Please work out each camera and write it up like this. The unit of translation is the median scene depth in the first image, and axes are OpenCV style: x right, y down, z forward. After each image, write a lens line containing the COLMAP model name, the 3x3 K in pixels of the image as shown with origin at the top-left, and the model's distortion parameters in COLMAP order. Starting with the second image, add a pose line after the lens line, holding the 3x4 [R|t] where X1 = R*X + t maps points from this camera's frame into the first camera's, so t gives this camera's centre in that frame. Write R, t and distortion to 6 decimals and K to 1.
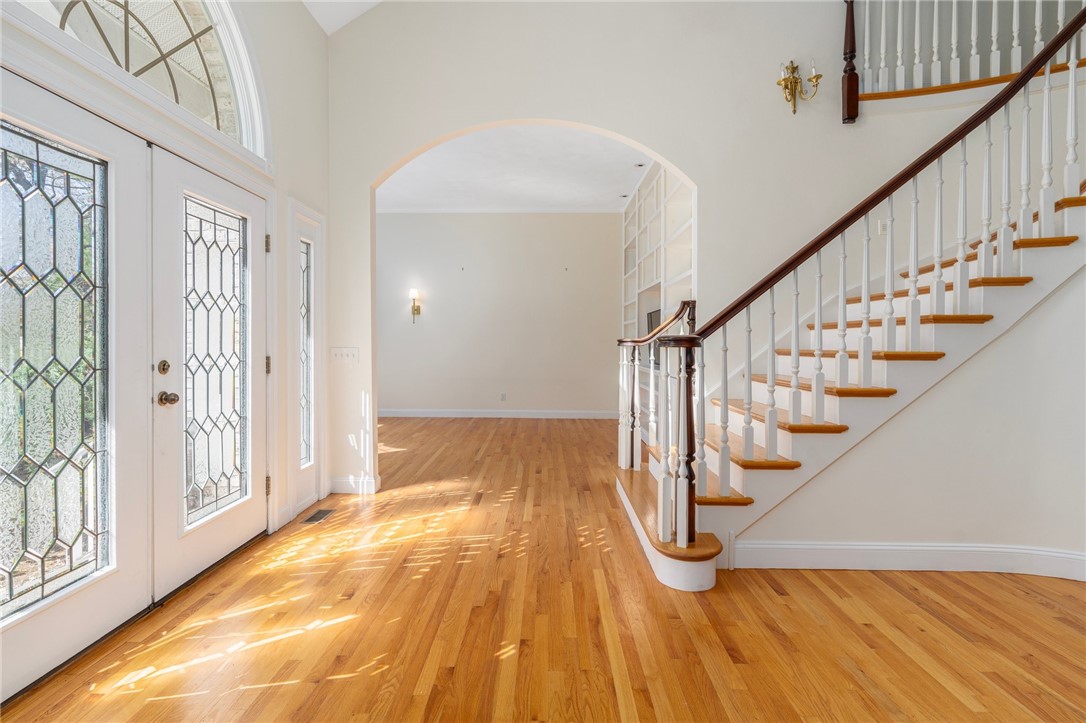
lens RADIAL K [[524.0, 0, 541.4], [0, 524.0, 354.4], [0, 0, 1]] dist [0.002017, 0.001194]
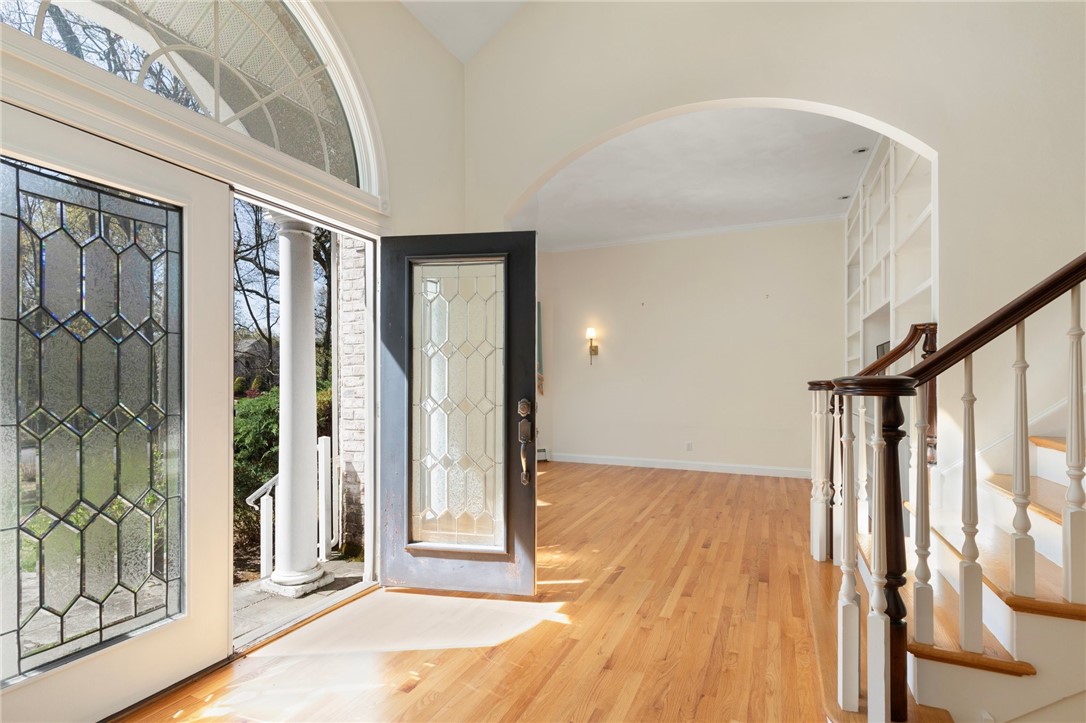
lens RADIAL K [[524.0, 0, 539.1], [0, 524.0, 386.8], [0, 0, 1]] dist [0.002017, 0.001194]
pose [[0.915235, -0.000108, -0.402921, 0.114064], [-0.006637, 0.999860, -0.015345, -0.008574], [0.402866, 0.016719, 0.915106, 0.209770]]
